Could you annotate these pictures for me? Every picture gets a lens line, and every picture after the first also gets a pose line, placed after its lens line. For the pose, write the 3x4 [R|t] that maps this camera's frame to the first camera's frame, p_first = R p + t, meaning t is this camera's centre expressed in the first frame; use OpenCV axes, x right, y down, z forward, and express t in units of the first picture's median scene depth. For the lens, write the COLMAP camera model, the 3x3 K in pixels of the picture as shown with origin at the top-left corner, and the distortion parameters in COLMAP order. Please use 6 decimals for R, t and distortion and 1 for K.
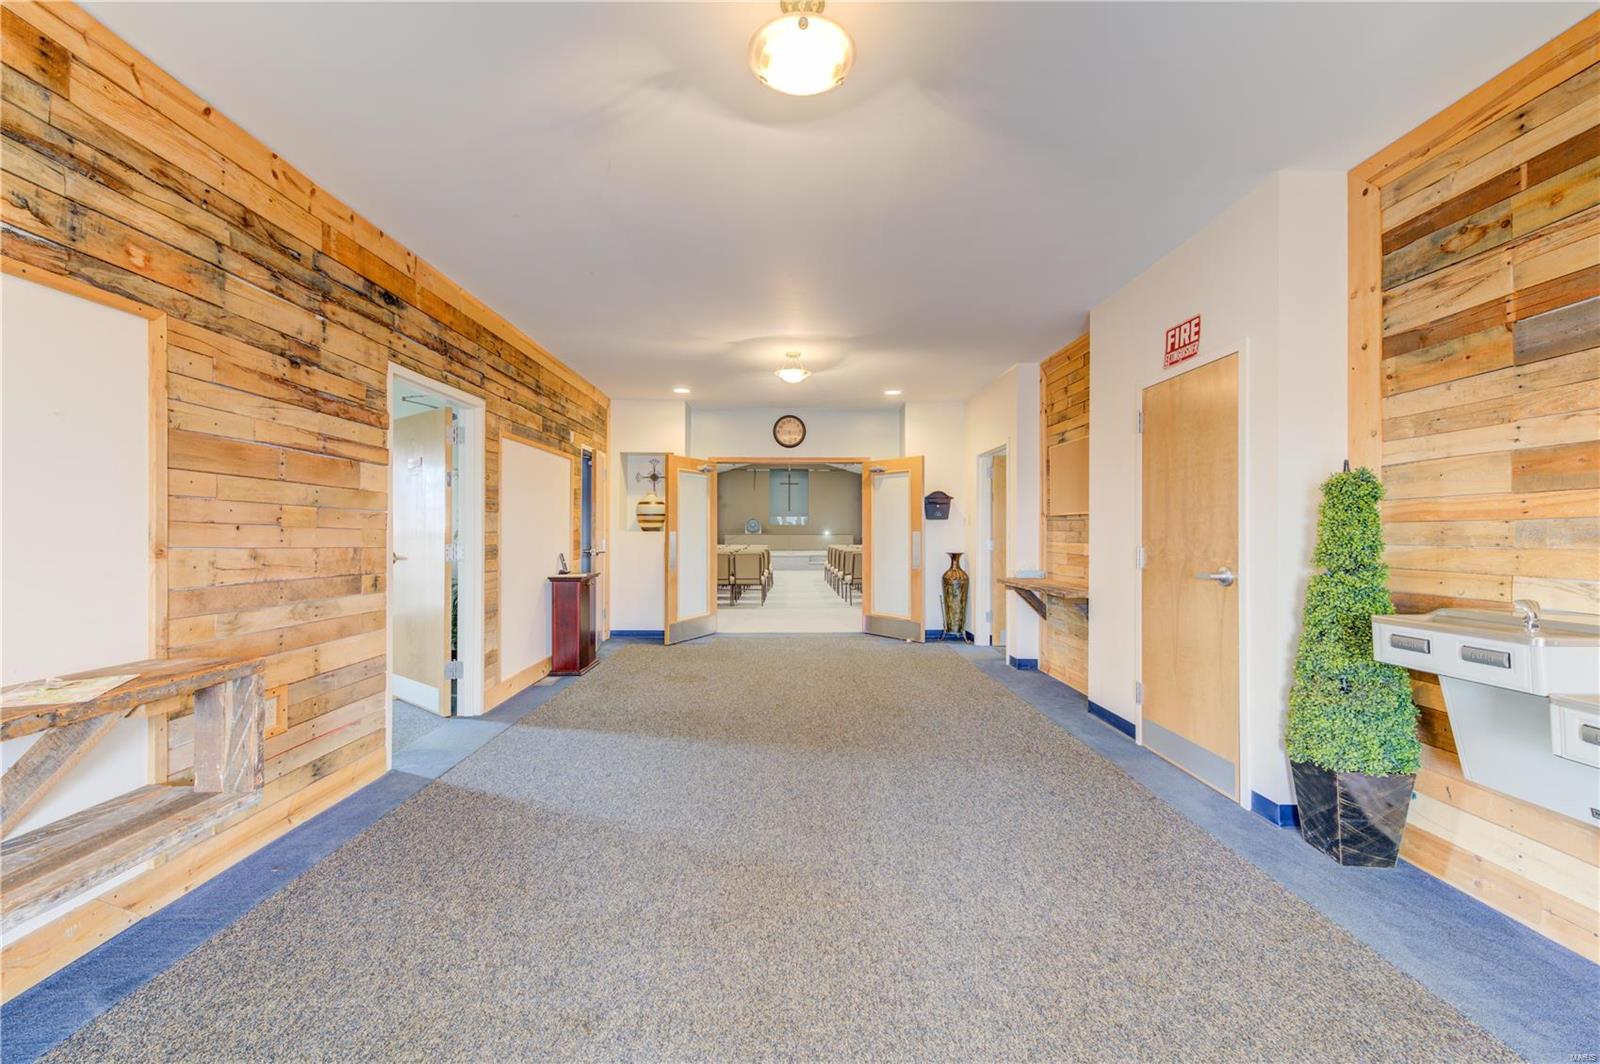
lens RADIAL K [[638.5, 0, 801.2], [0, 638.5, 538.6], [0, 0, 1]] dist [0.001059, 0.000071]
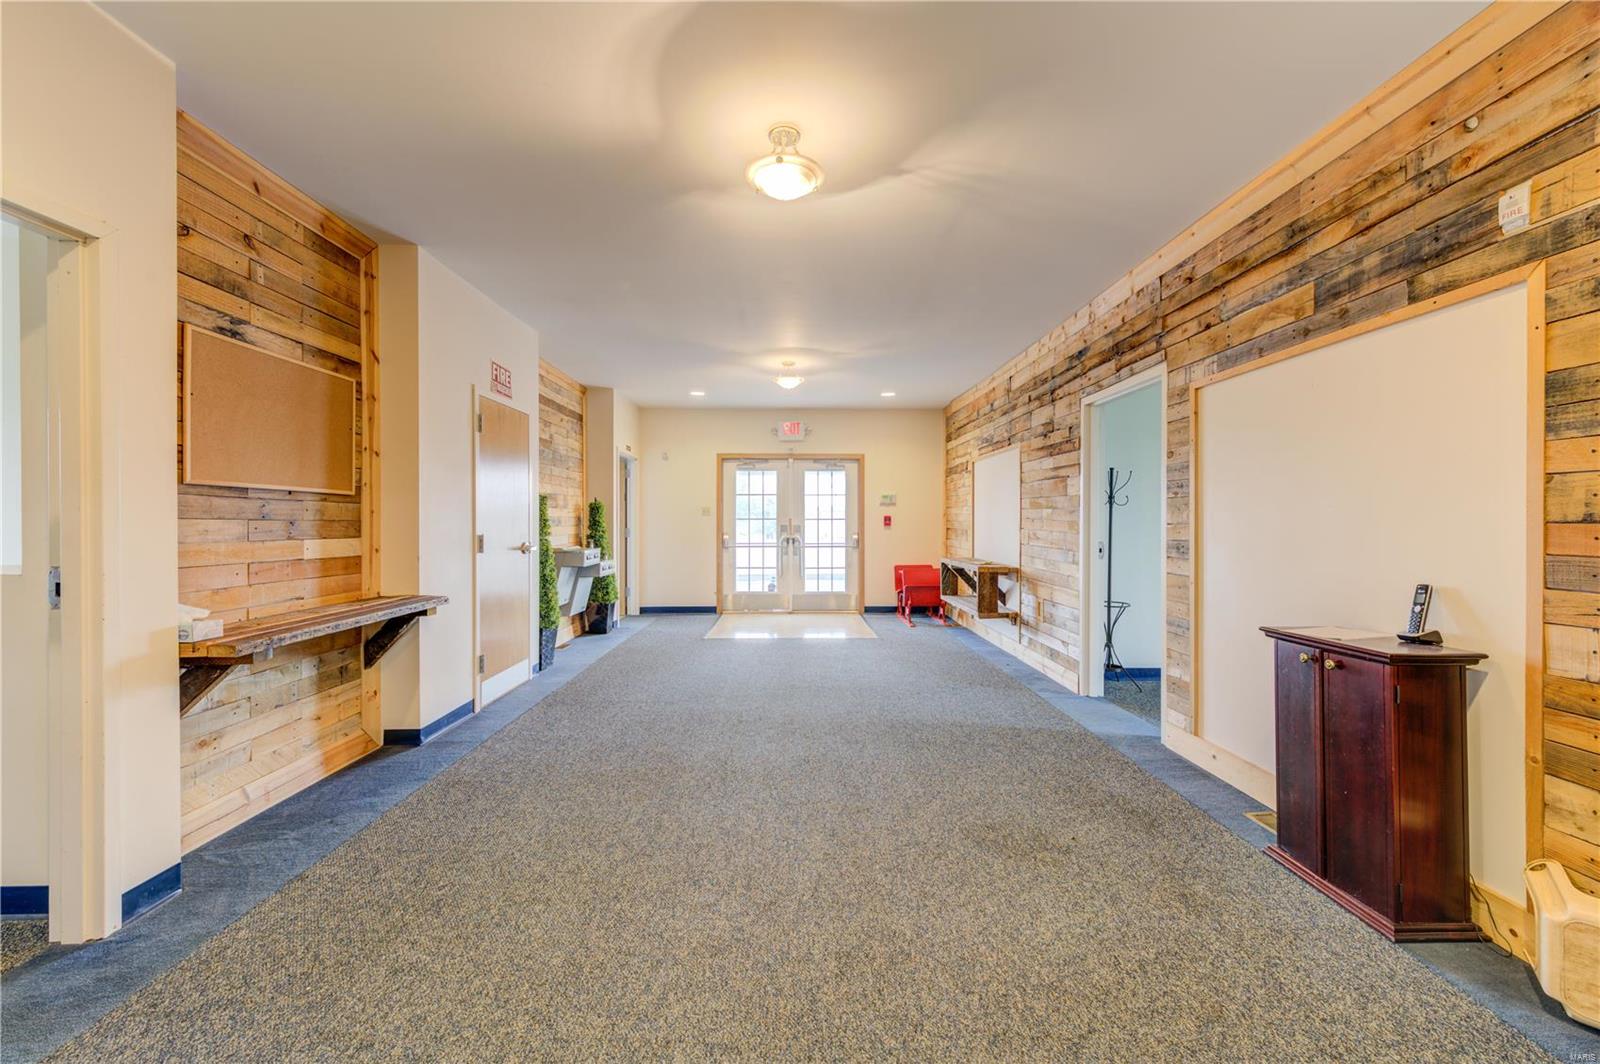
lens RADIAL K [[638.5, 0, 801.2], [0, 638.5, 538.6], [0, 0, 1]] dist [0.001059, 0.000071]
pose [[-0.999797, -0.003172, -0.019901, -0.013770], [-0.003345, 0.999957, 0.008684, 0.004842], [0.019873, 0.008749, -0.999764, 1.904849]]
